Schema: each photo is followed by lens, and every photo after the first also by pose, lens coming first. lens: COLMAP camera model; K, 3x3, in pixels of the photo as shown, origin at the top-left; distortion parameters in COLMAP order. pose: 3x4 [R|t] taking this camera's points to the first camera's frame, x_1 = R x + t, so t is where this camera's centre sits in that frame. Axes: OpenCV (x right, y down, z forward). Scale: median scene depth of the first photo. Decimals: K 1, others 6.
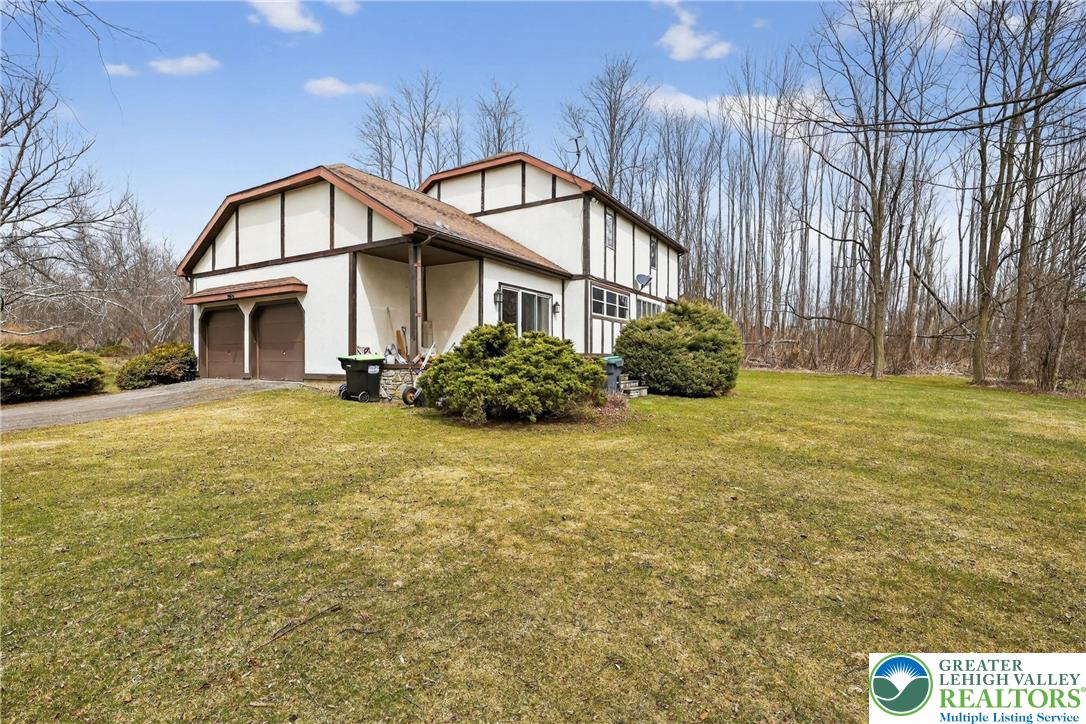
lens RADIAL K [[506.7, 0, 543.0], [0, 506.7, 362.0], [0, 0, 1]] dist [-0.004067, -0.000067]
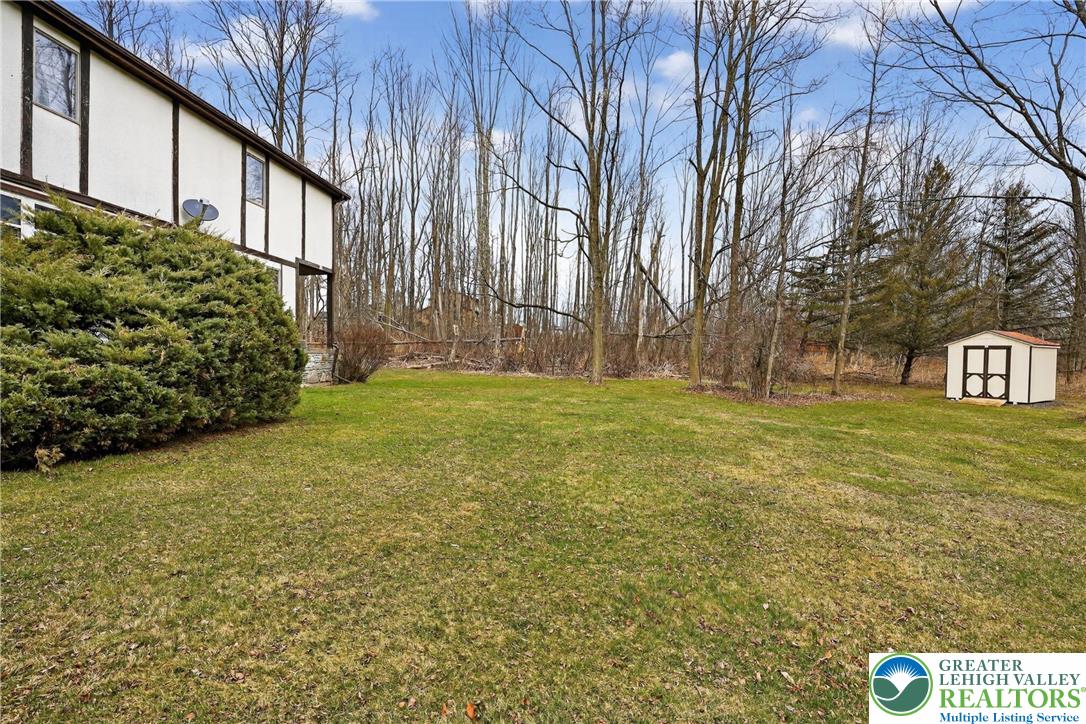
lens RADIAL K [[506.7, 0, 543.0], [0, 506.7, 362.0], [0, 0, 1]] dist [-0.004067, -0.000067]
pose [[0.915096, 0.001933, 0.403232, 0.357980], [0.000276, 0.999985, -0.005422, 0.004023], [-0.403237, 0.005073, 0.915082, 0.407865]]
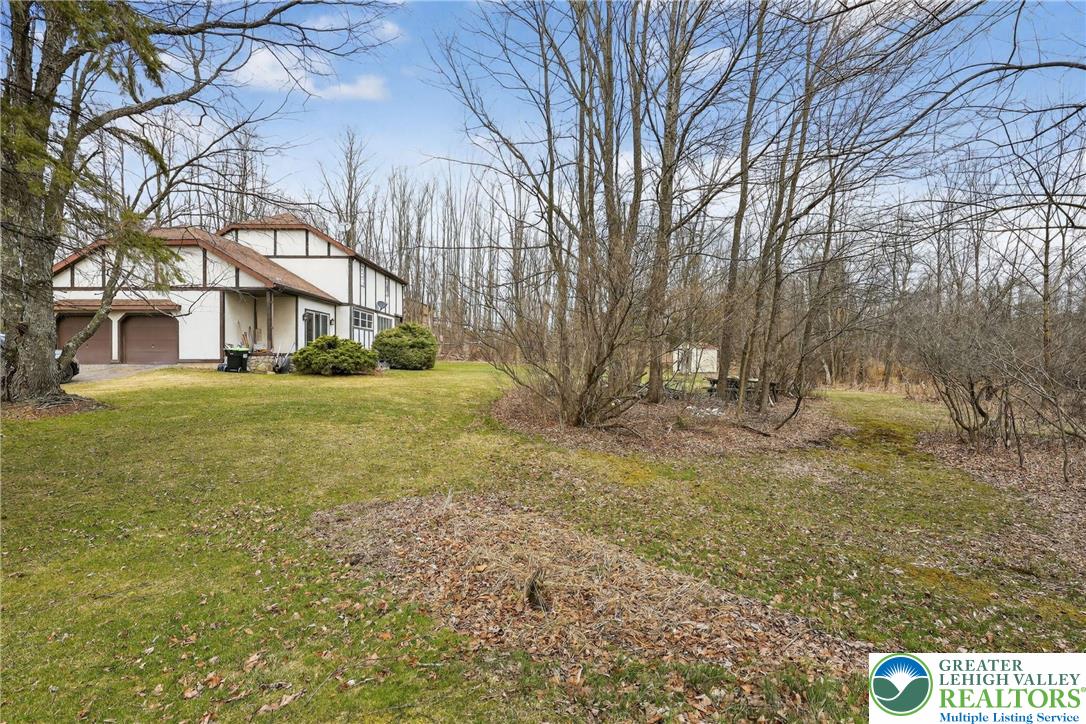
lens RADIAL K [[506.7, 0, 543.0], [0, 506.7, 362.0], [0, 0, 1]] dist [-0.004067, -0.000067]
pose [[0.857876, -0.002469, 0.513851, -0.218003], [0.002158, 0.999997, 0.001201, 0.023621], [-0.513853, 0.000079, 0.857878, -0.741086]]
